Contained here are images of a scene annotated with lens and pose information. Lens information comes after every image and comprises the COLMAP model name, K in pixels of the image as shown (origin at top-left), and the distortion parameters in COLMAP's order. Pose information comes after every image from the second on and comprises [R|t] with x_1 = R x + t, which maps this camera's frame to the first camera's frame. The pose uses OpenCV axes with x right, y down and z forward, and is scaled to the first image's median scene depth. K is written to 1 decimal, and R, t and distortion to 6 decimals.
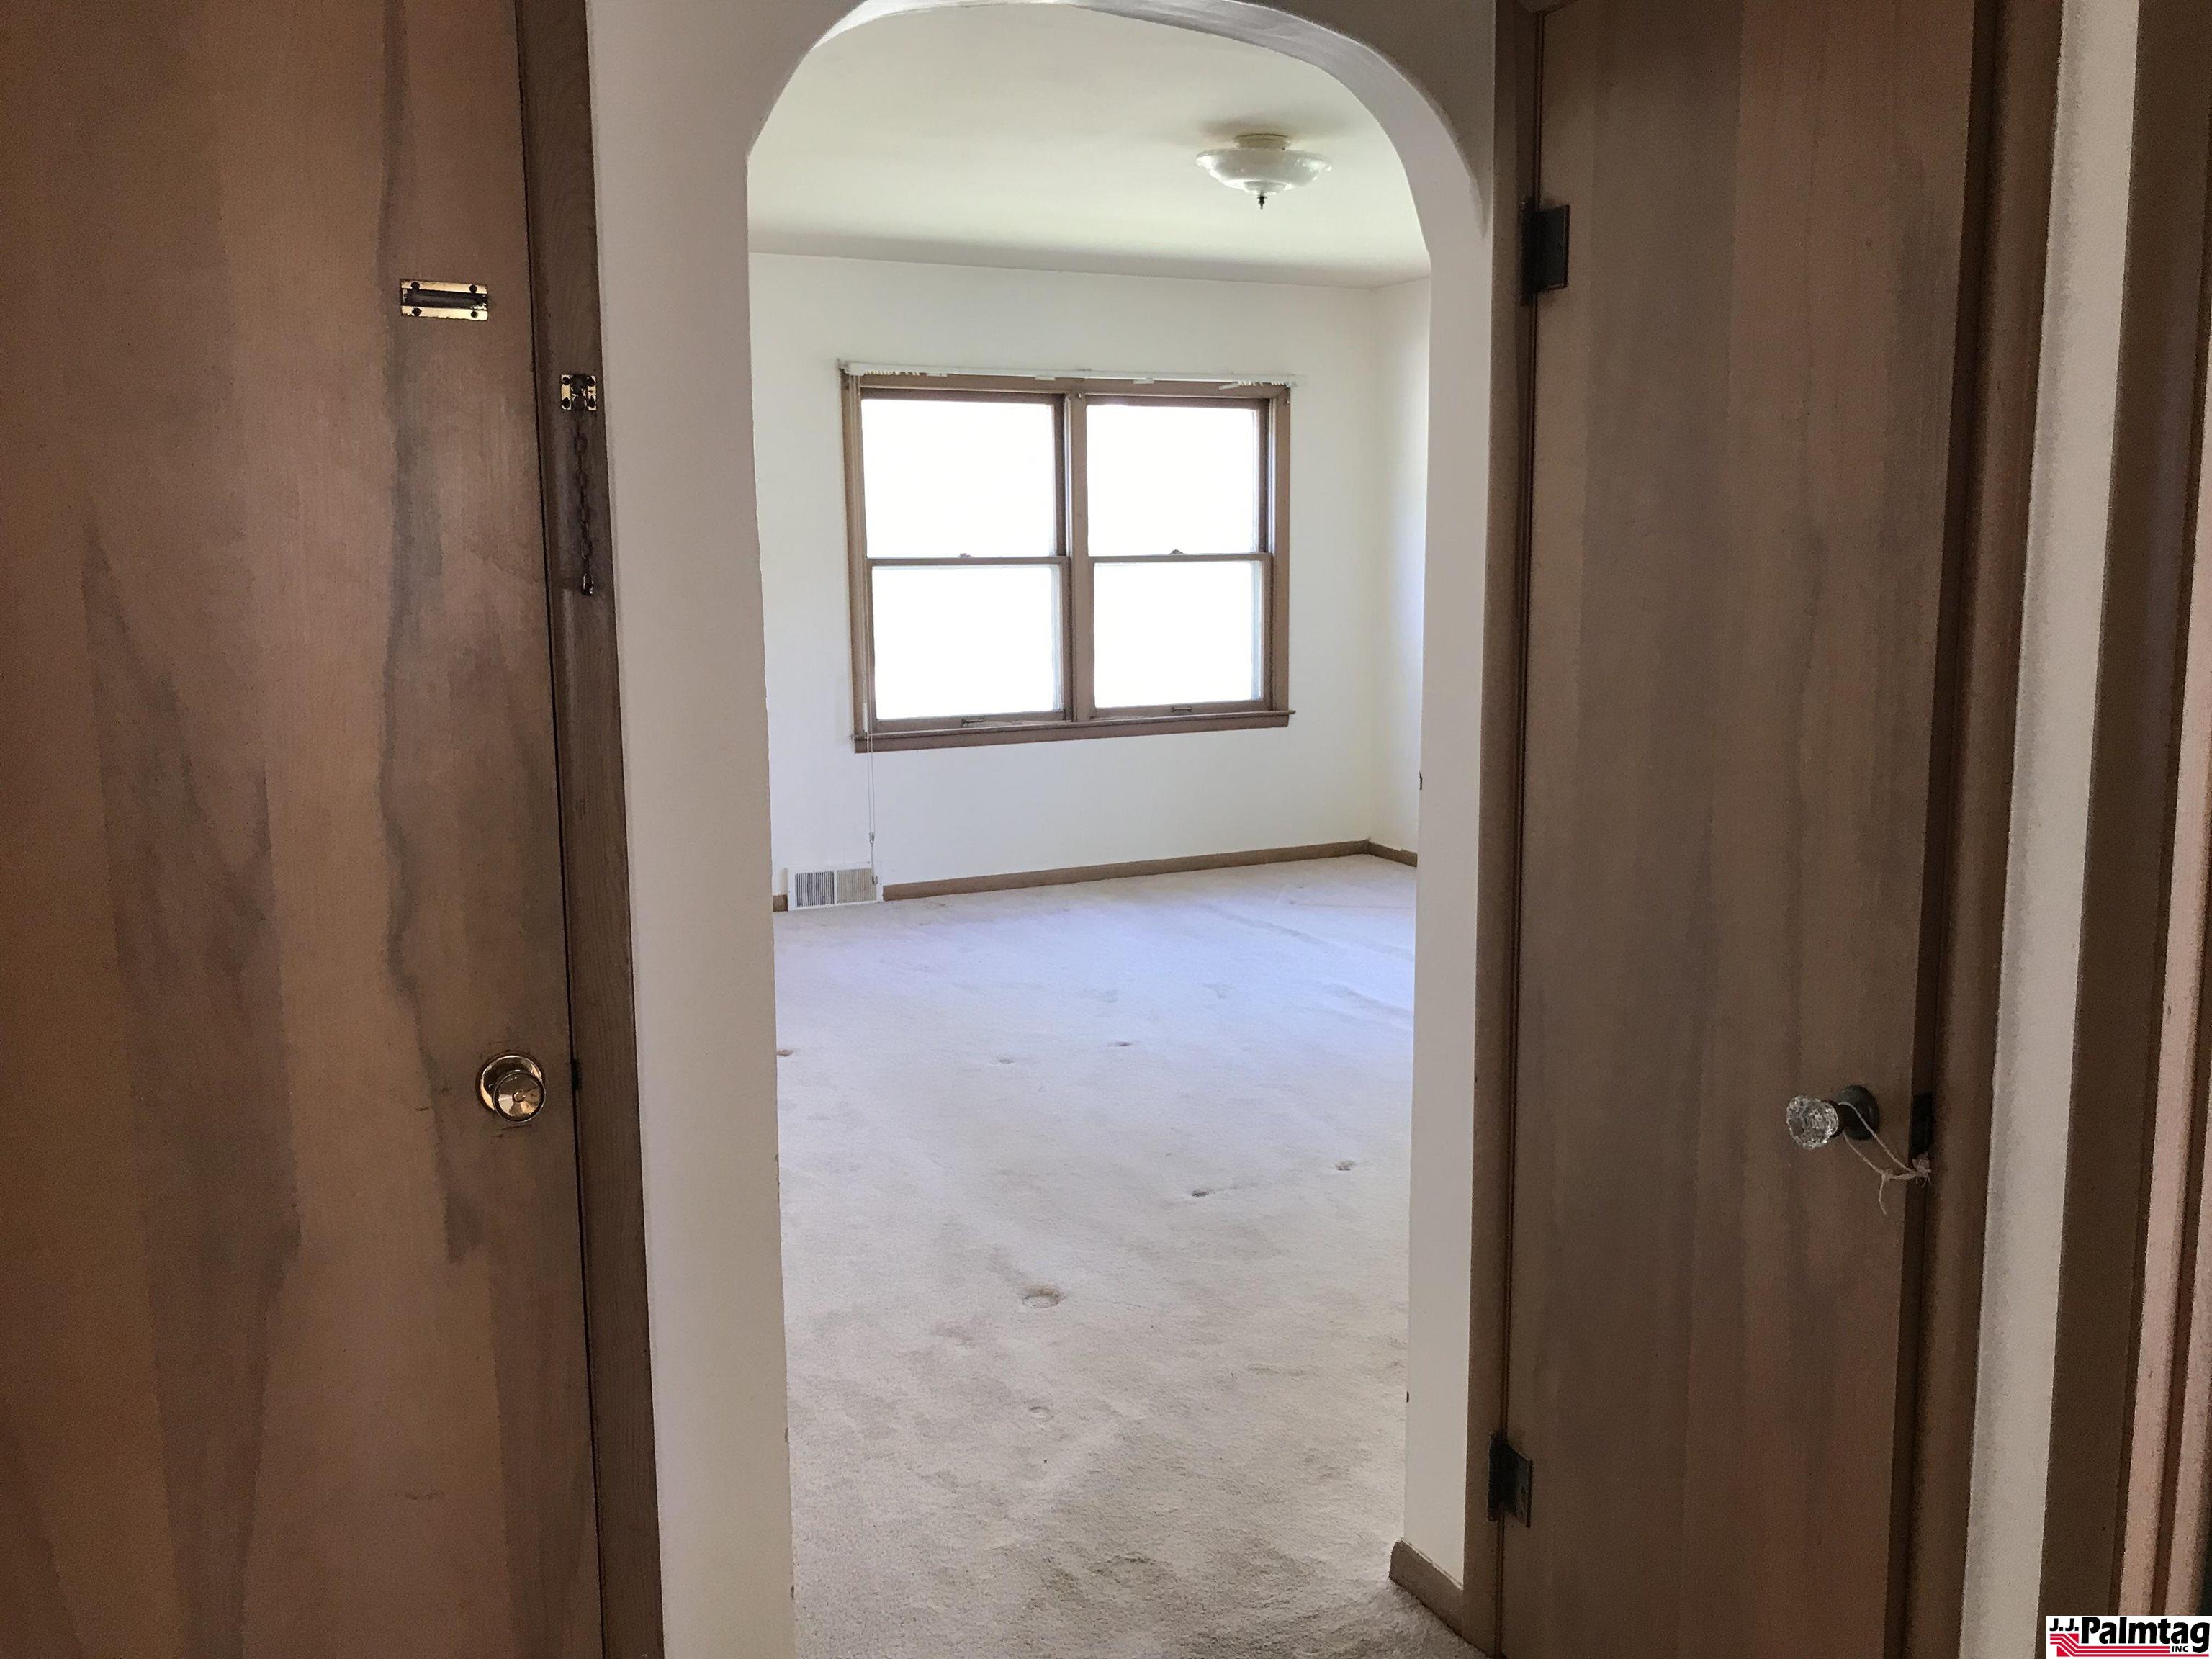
lens RADIAL K [[1823.8, 0, 1095.2], [0, 1823.8, 876.5], [0, 0, 1]] dist [0.023287, -0.030686]
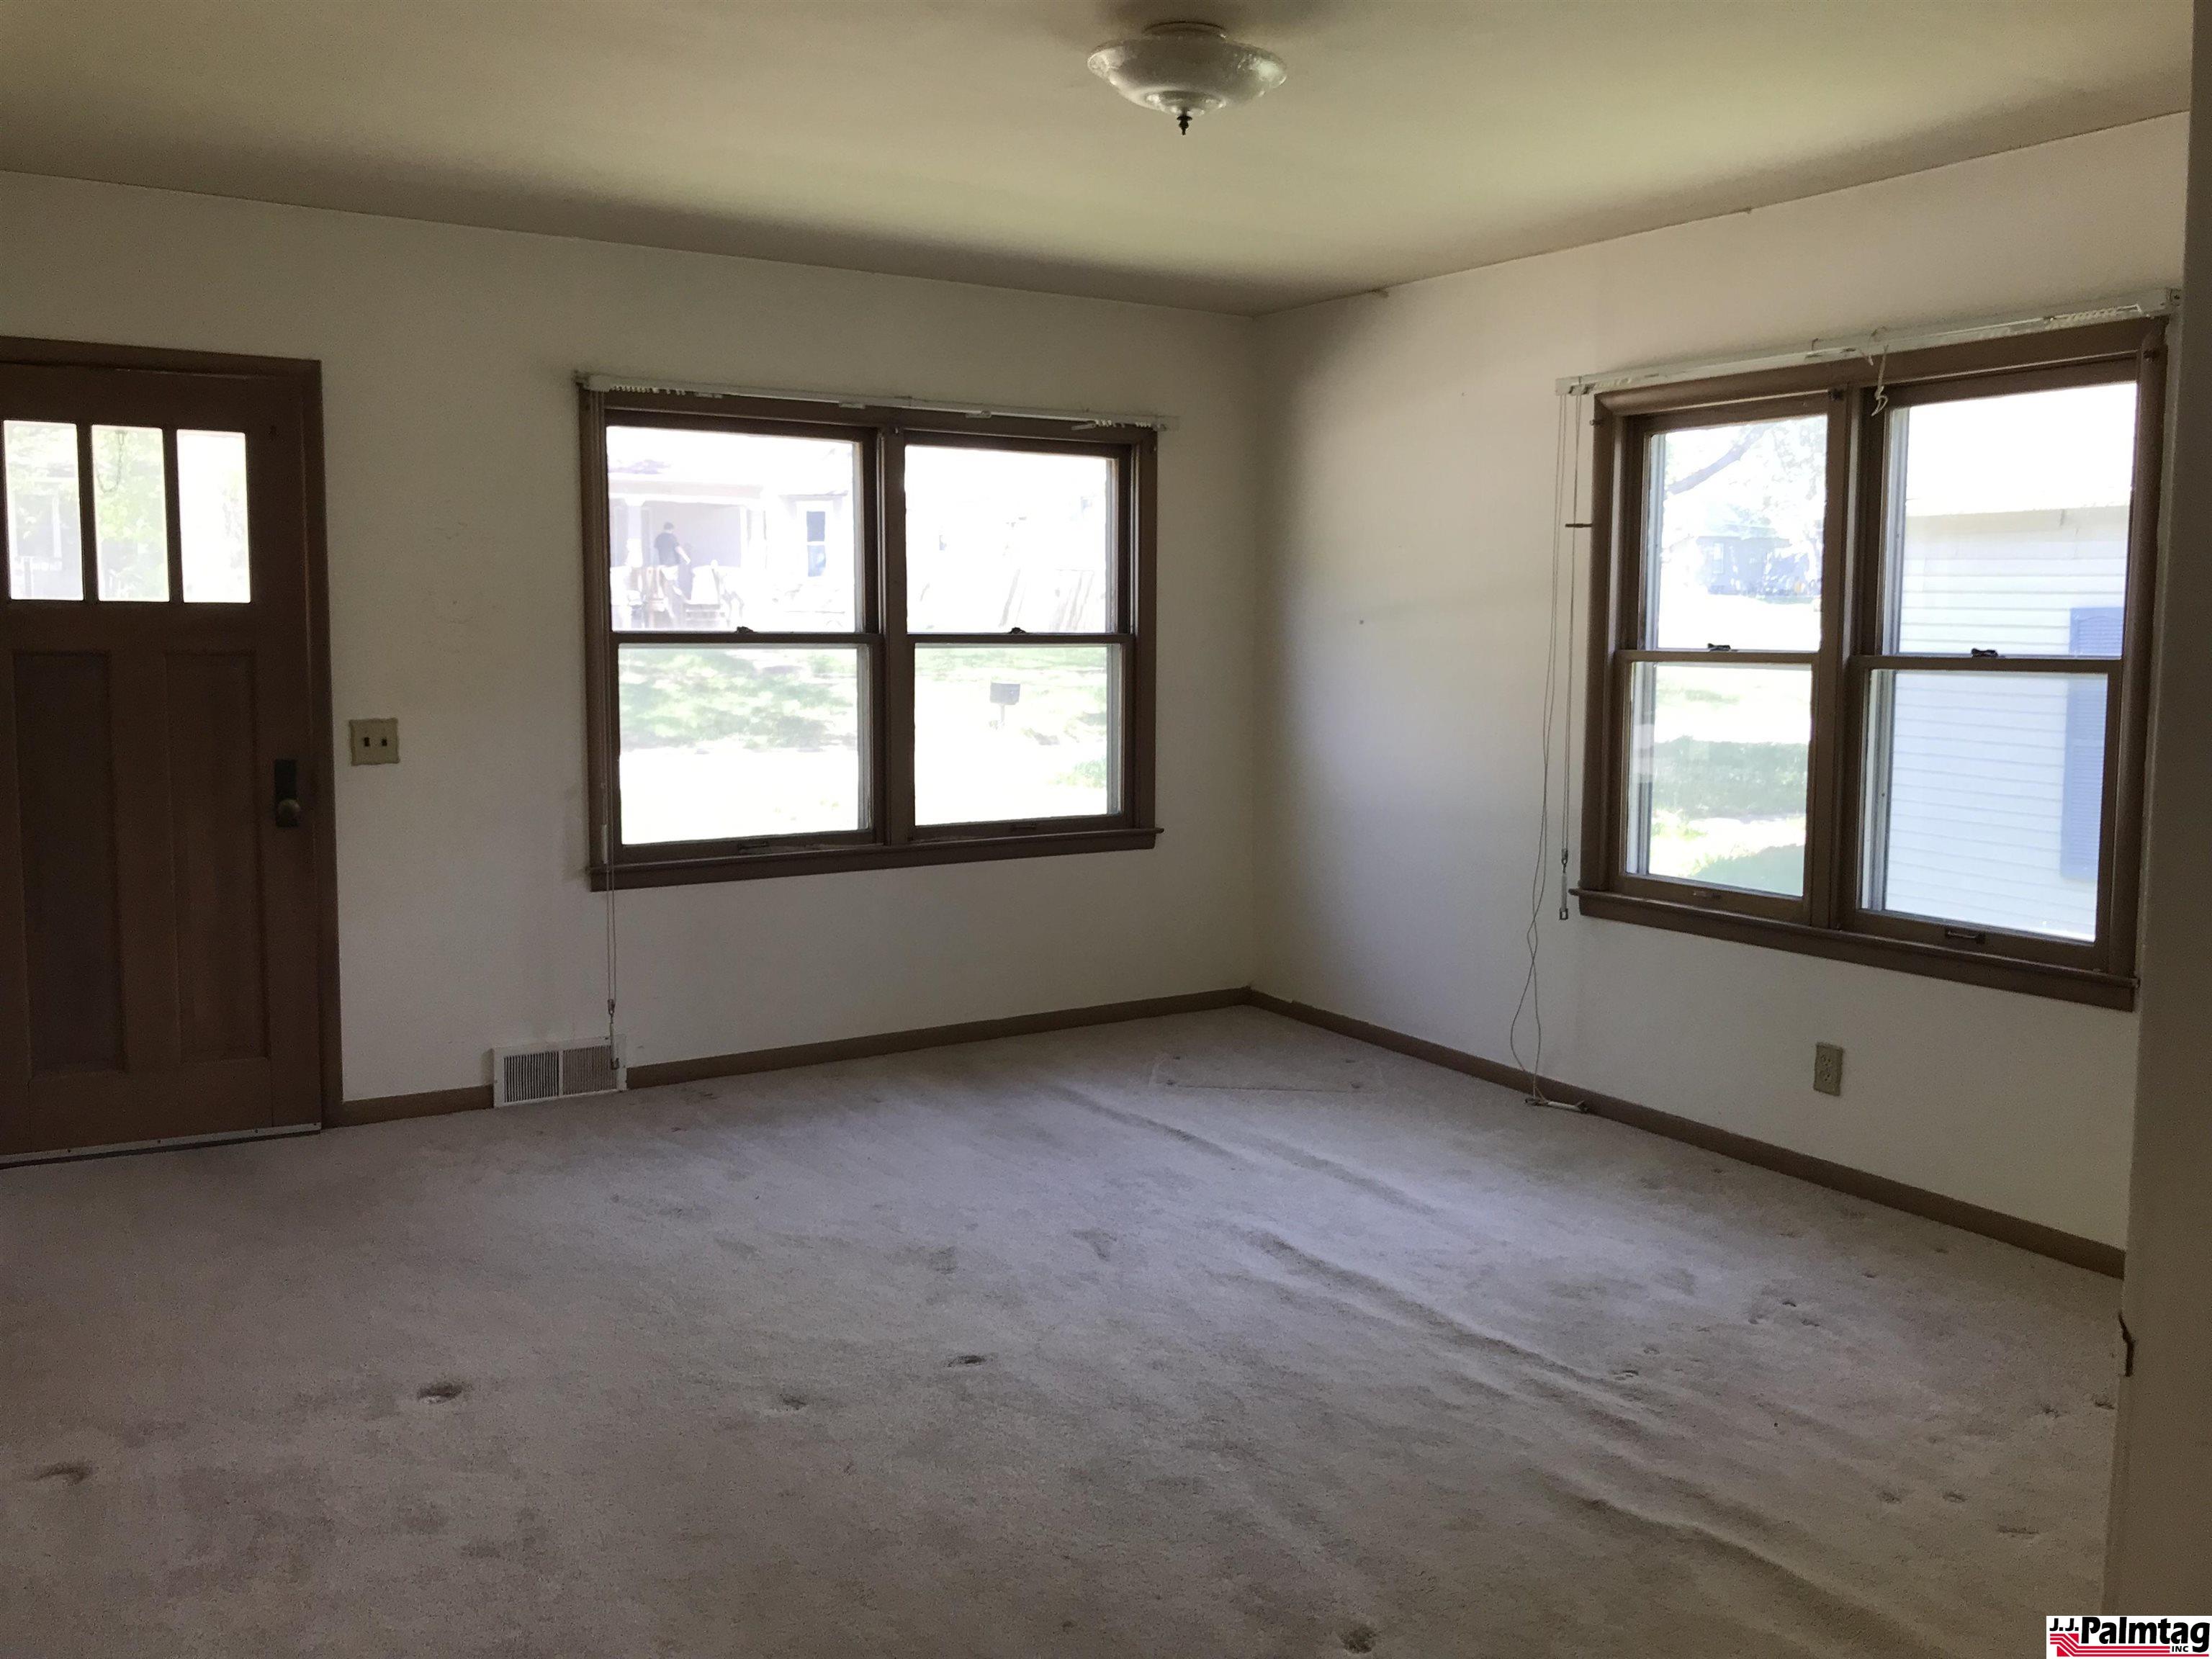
lens RADIAL K [[1823.8, 0, 1112.4], [0, 1823.8, 822.0], [0, 0, 1]] dist [0.023287, -0.030686]
pose [[0.992530, 0.004081, 0.121929, -0.011492], [0.004618, 0.997467, -0.070984, -0.041545], [-0.121910, 0.071017, 0.989997, 0.234118]]
